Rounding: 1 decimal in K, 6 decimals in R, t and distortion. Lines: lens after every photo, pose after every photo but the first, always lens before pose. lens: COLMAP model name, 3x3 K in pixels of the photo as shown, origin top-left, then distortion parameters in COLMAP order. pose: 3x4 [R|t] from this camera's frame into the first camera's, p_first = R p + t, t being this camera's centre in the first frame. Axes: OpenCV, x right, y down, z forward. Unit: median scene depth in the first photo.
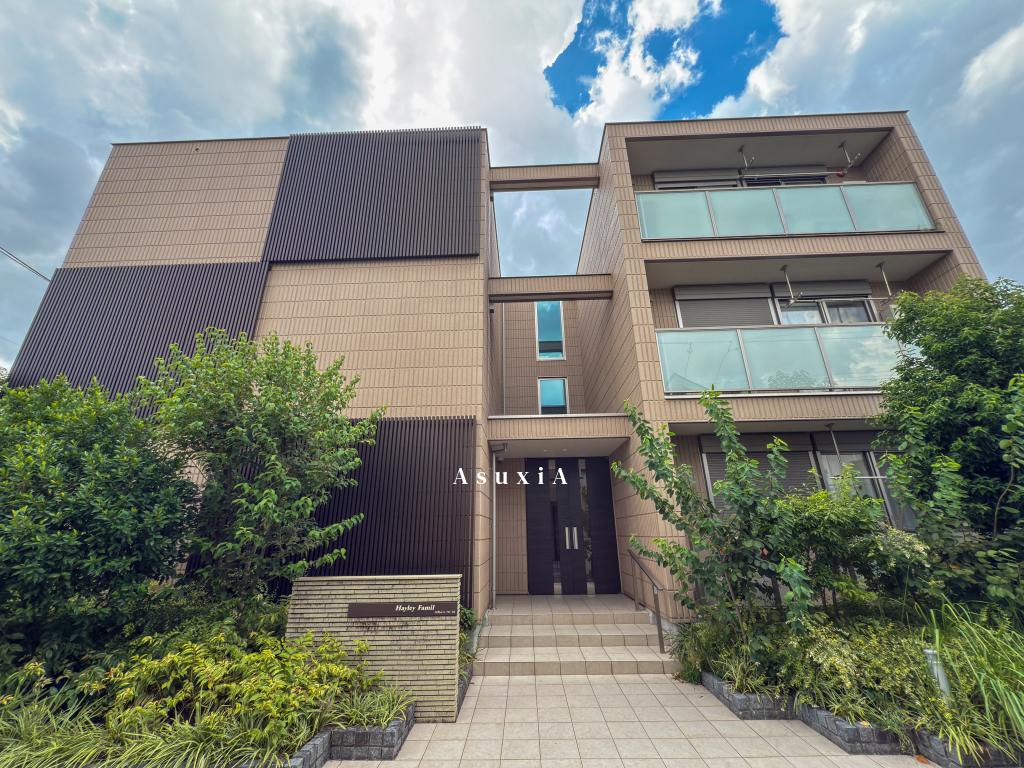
lens RADIAL K [[408.0, 0, 512.0], [0, 408.0, 384.0], [0, 0, 1]] dist [0.001147, 0.000069]
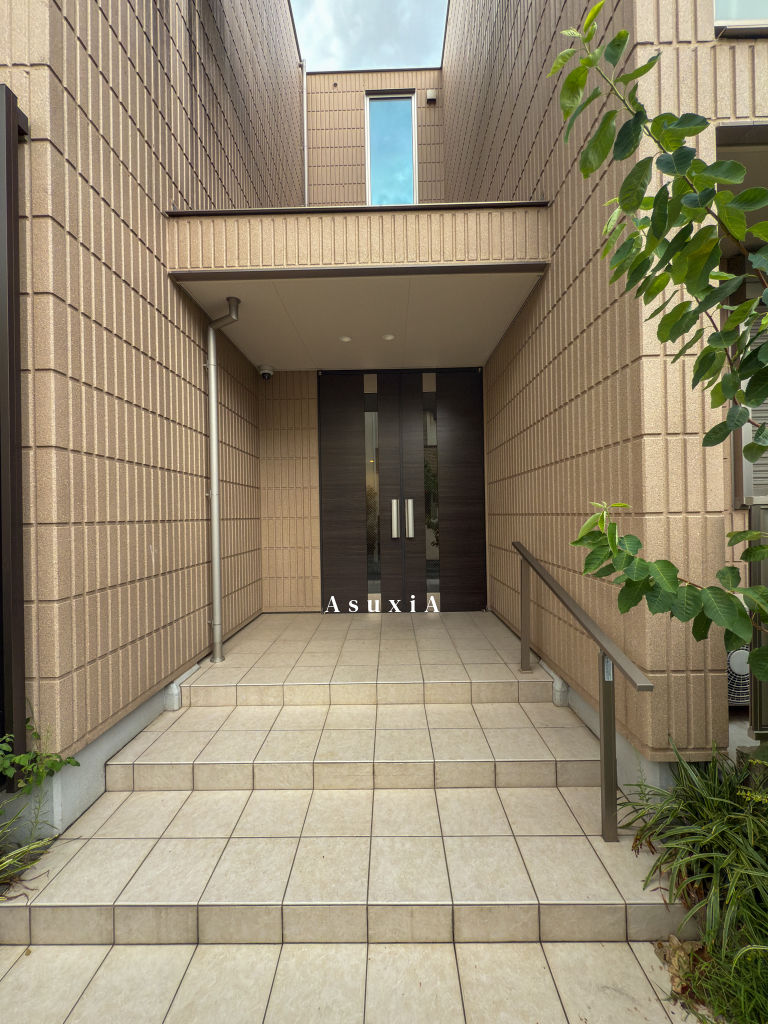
lens RADIAL K [[408.0, 0, 384.0], [0, 408.0, 512.0], [0, 0, 1]] dist [0.001147, 0.000069]
pose [[0.999844, -0.001839, 0.017575, 0.150596], [-0.004172, 0.941891, 0.335893, 0.249530], [-0.017171, -0.335913, 0.941736, 0.655060]]
